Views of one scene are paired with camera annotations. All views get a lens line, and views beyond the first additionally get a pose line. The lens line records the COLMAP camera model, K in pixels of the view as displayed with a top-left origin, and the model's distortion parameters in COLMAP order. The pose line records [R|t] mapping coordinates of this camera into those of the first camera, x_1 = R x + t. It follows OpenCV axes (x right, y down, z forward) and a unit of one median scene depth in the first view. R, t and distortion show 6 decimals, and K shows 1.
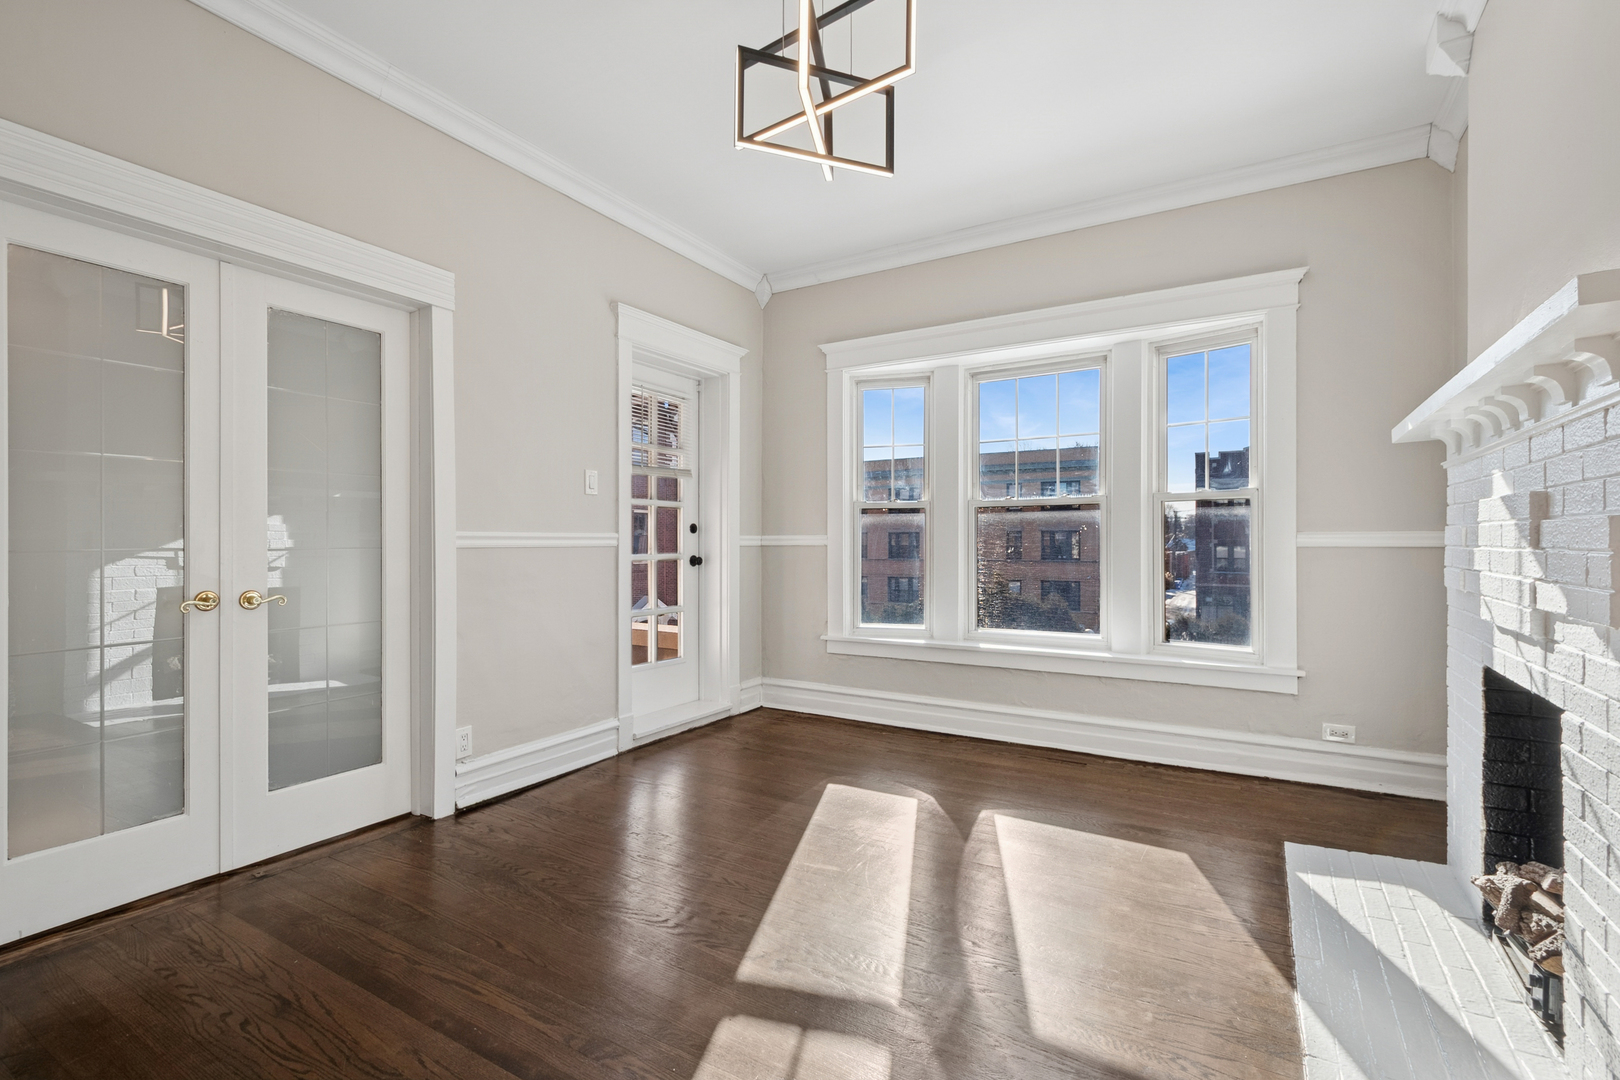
lens RADIAL K [[710.0, 0, 825.8], [0, 710.0, 539.3], [0, 0, 1]] dist [0.004161, -0.001452]
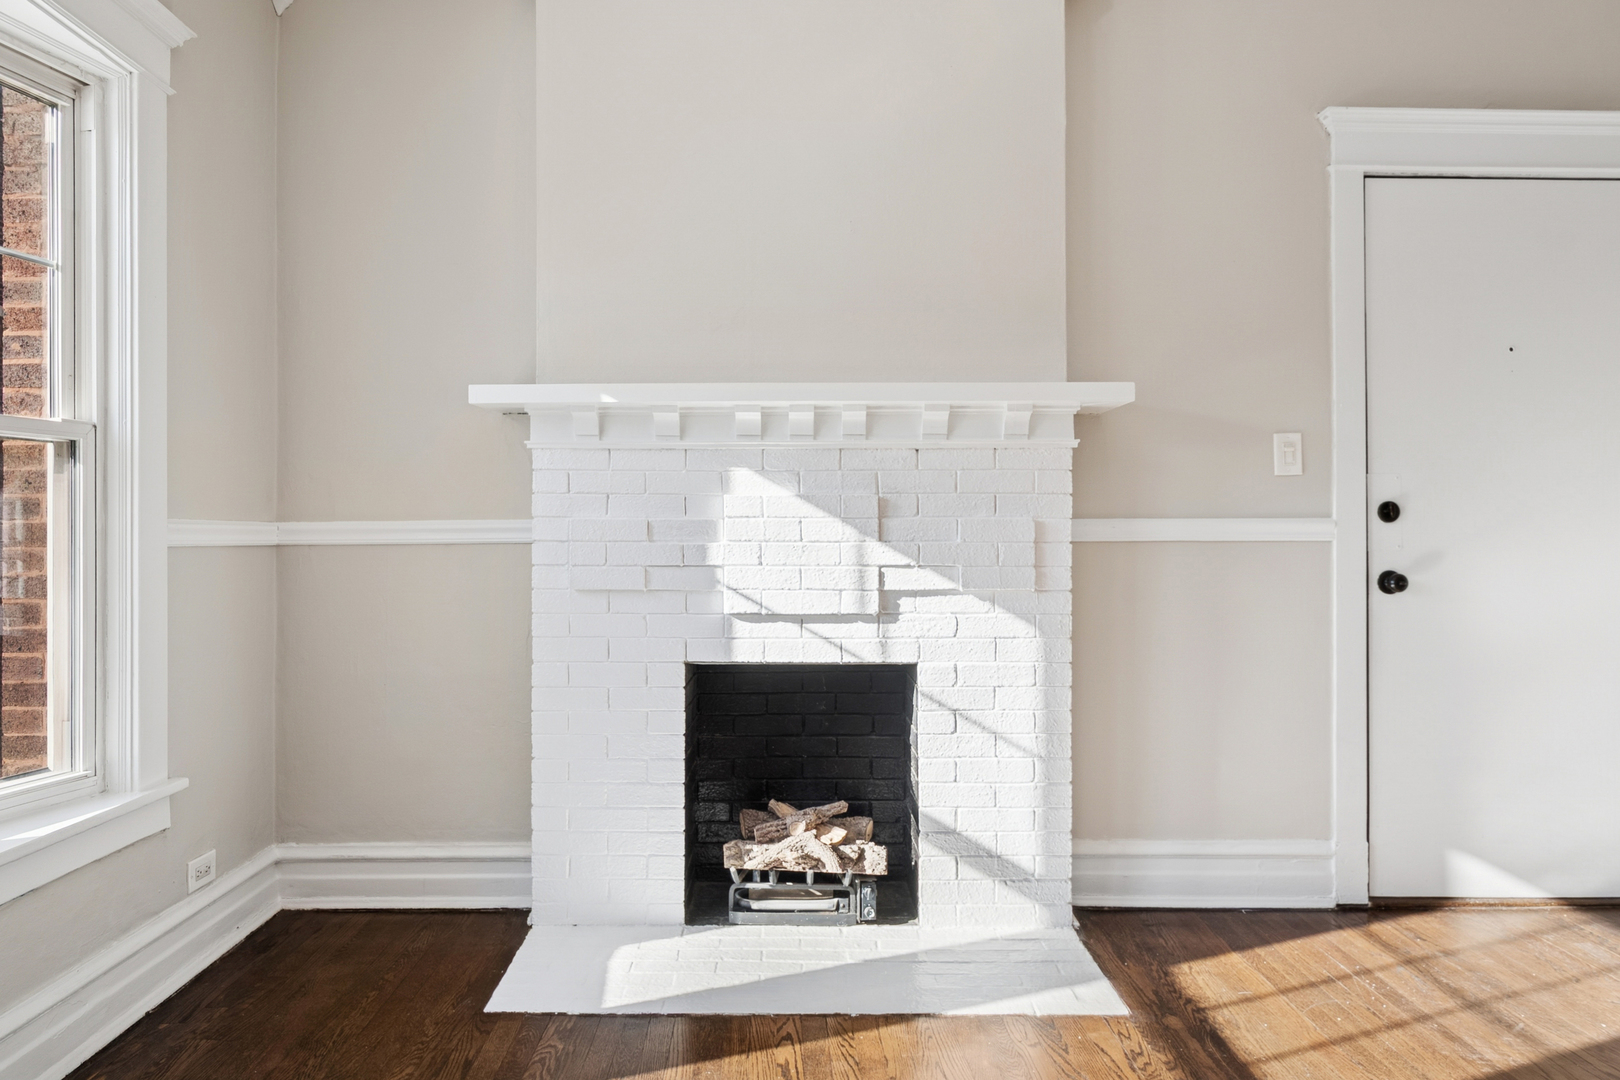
lens RADIAL K [[998.1, 0, 787.5], [0, 998.1, 533.3], [0, 0, 1]] dist [-0.006861, 0.001570]
pose [[-0.501626, 0.004075, 0.865075, -0.173245], [-0.000744, 0.999987, -0.005142, 0.002777], [-0.865084, -0.003223, -0.501616, 0.815253]]
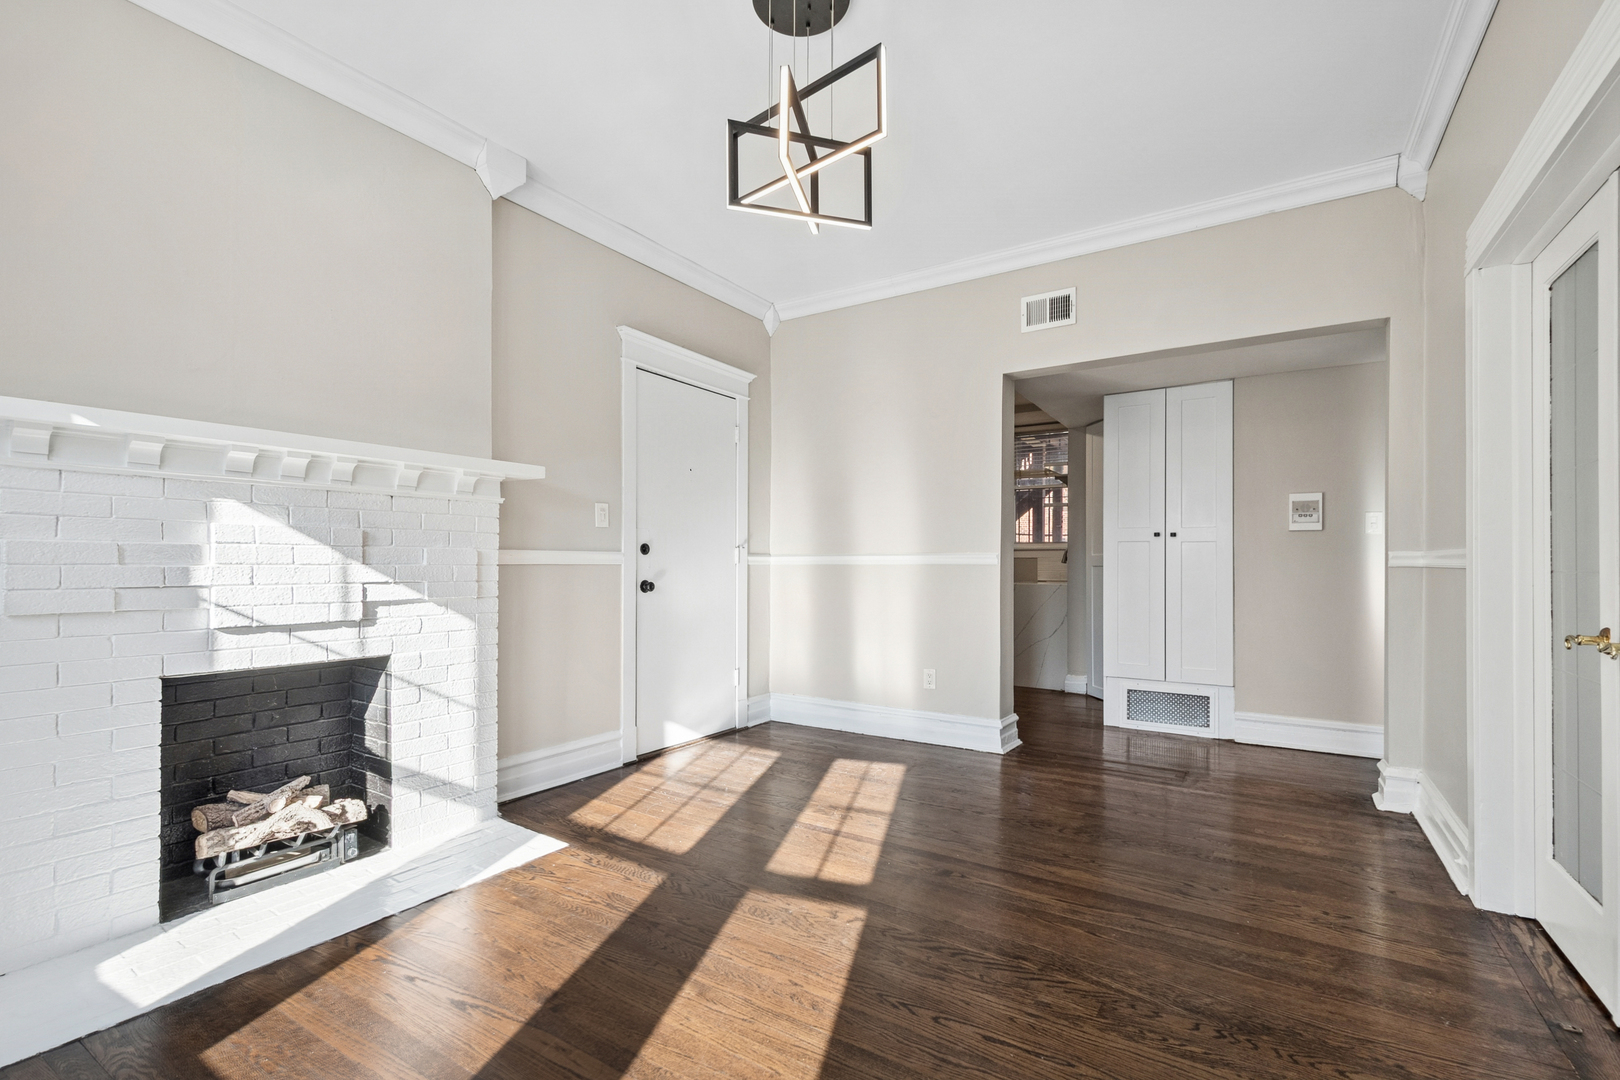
lens RADIAL K [[710.0, 0, 821.8], [0, 710.0, 559.7], [0, 0, 1]] dist [0.004161, -0.001452]
pose [[-0.999069, -0.002201, 0.043075, -0.046644], [-0.002489, 0.999975, -0.006628, 0.003769], [-0.043059, -0.006729, -0.999050, 1.041660]]
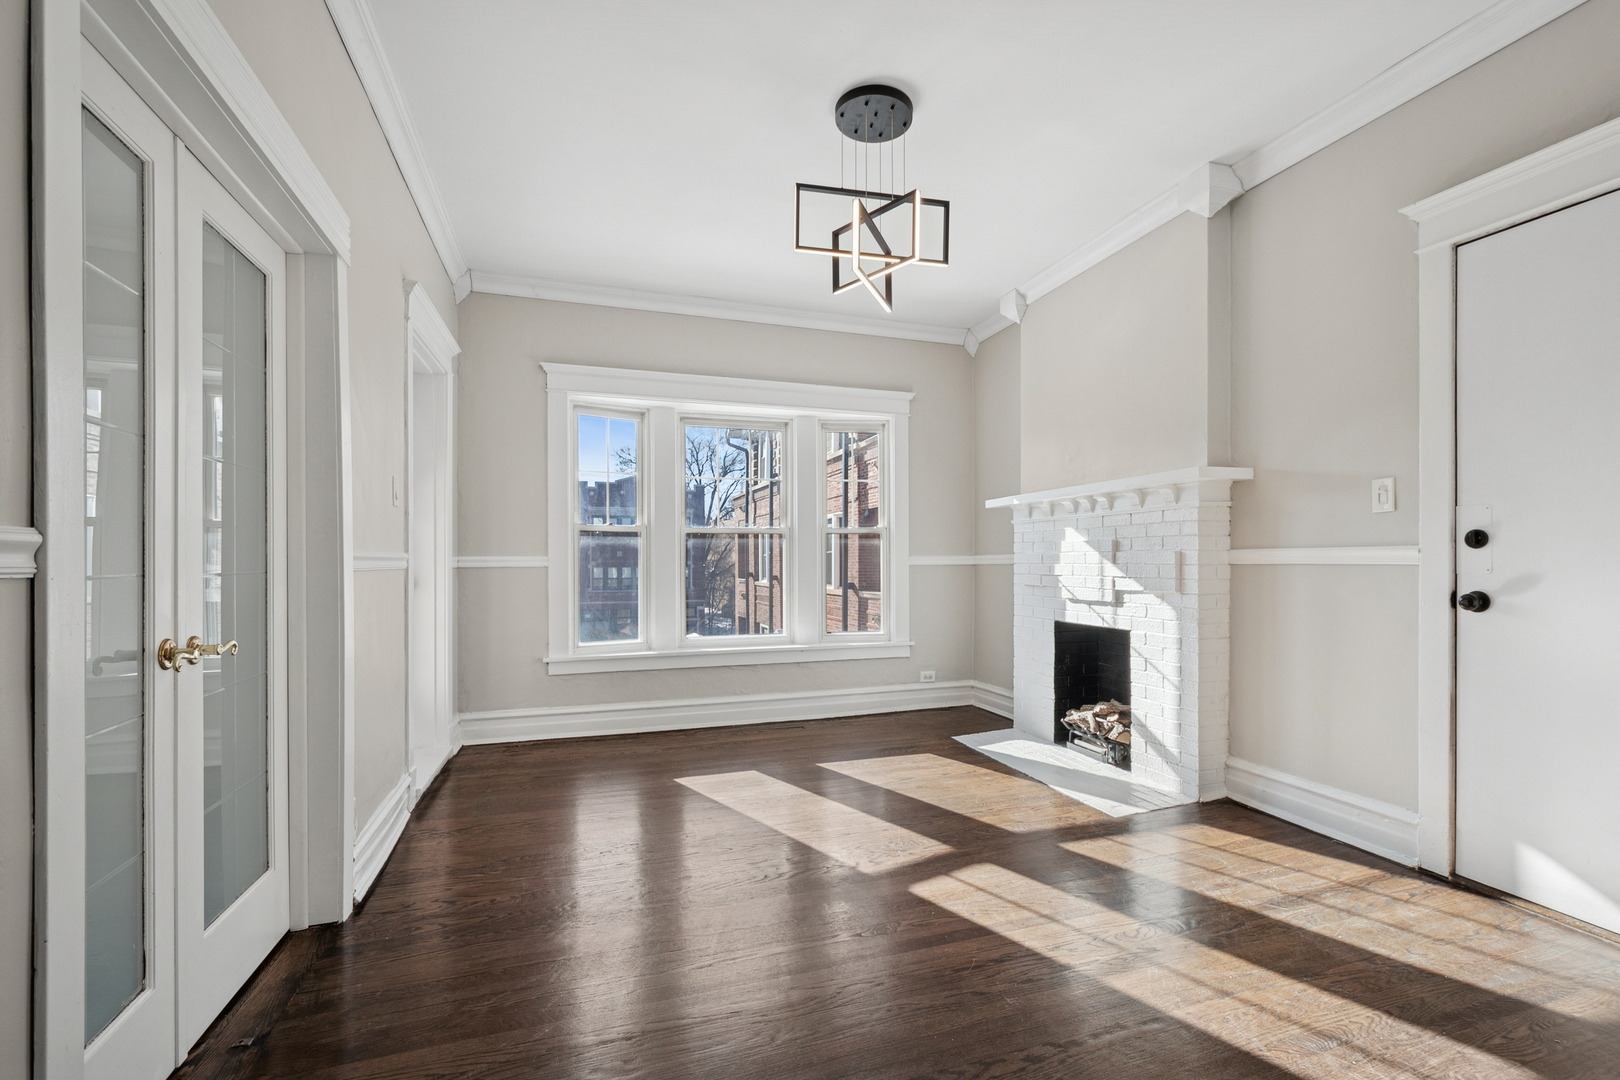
lens RADIAL K [[710.0, 0, 823.1], [0, 710.0, 565.8], [0, 0, 1]] dist [0.004161, -0.001452]
pose [[0.660110, -0.005736, 0.751147, -0.566085], [0.001006, 0.999977, 0.006751, 0.000594], [-0.751168, -0.003701, 0.660101, 0.070255]]
